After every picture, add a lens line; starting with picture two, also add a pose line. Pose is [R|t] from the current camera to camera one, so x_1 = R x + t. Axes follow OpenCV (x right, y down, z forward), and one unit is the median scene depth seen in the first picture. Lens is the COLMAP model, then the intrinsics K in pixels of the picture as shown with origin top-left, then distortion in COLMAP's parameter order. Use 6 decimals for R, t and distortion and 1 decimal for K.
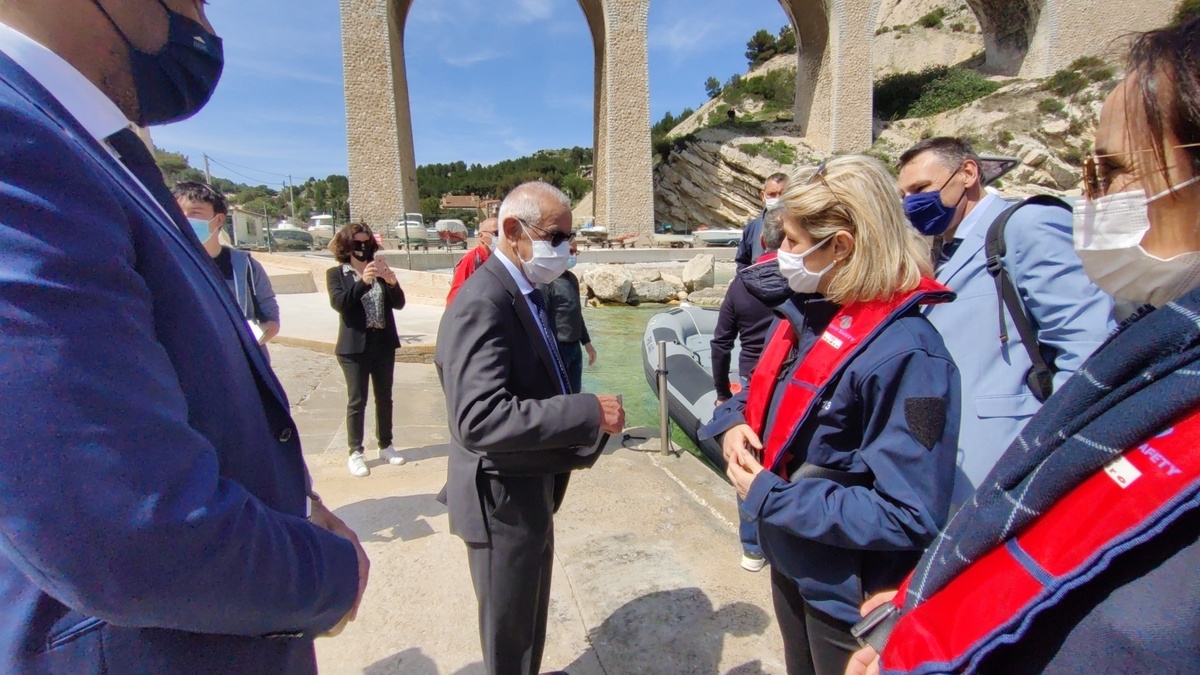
lens RADIAL K [[501.8, 0, 656.0], [0, 501.8, 332.6], [0, 0, 1]] dist [0.031656, -0.000150]
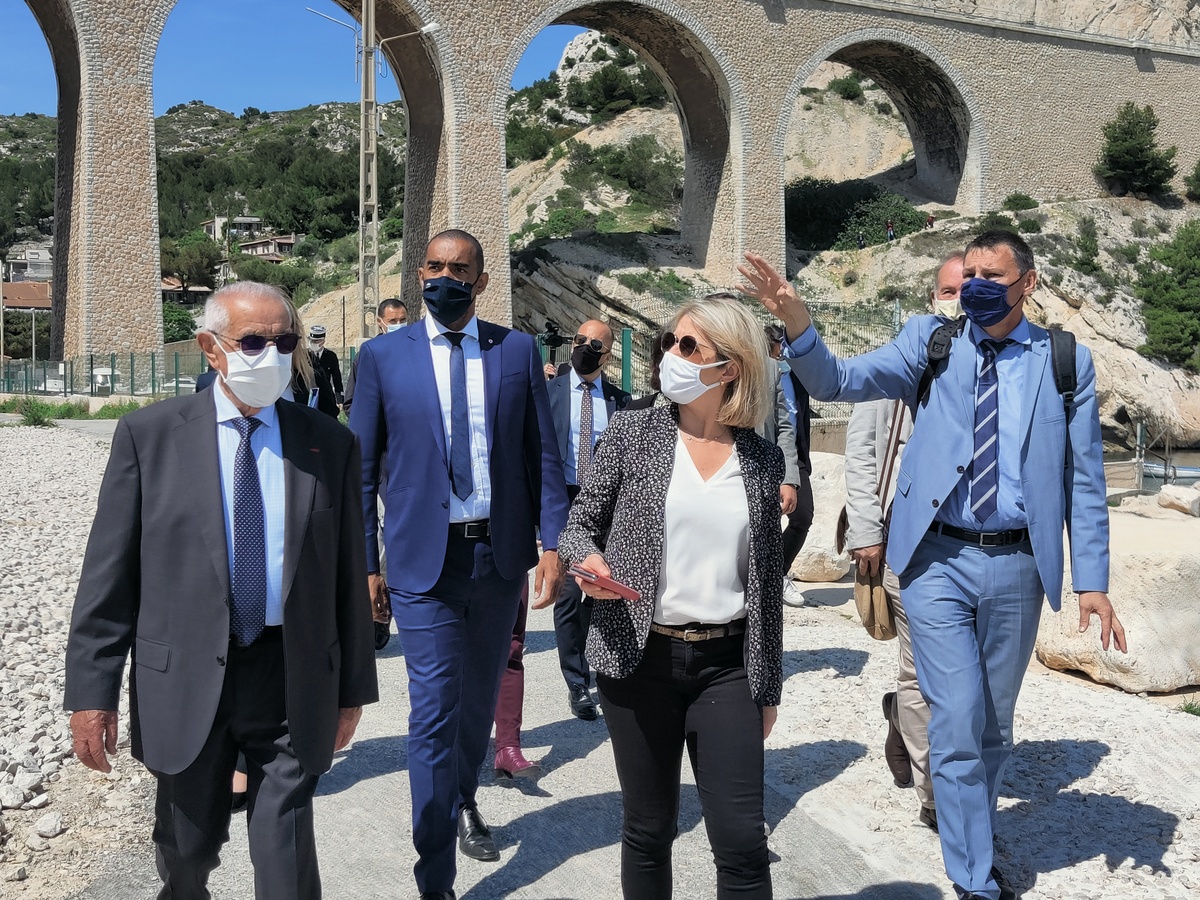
lens RADIAL K [[1352.9, 0, 619.9], [0, 1352.9, 458.4], [0, 0, 1]] dist [0.080598, -0.218486]
pose [[0.954506, 0.011882, 0.297956, -0.399833], [0.018555, 0.994903, -0.099117, 0.079787], [-0.297615, 0.100136, 0.949420, -0.799322]]
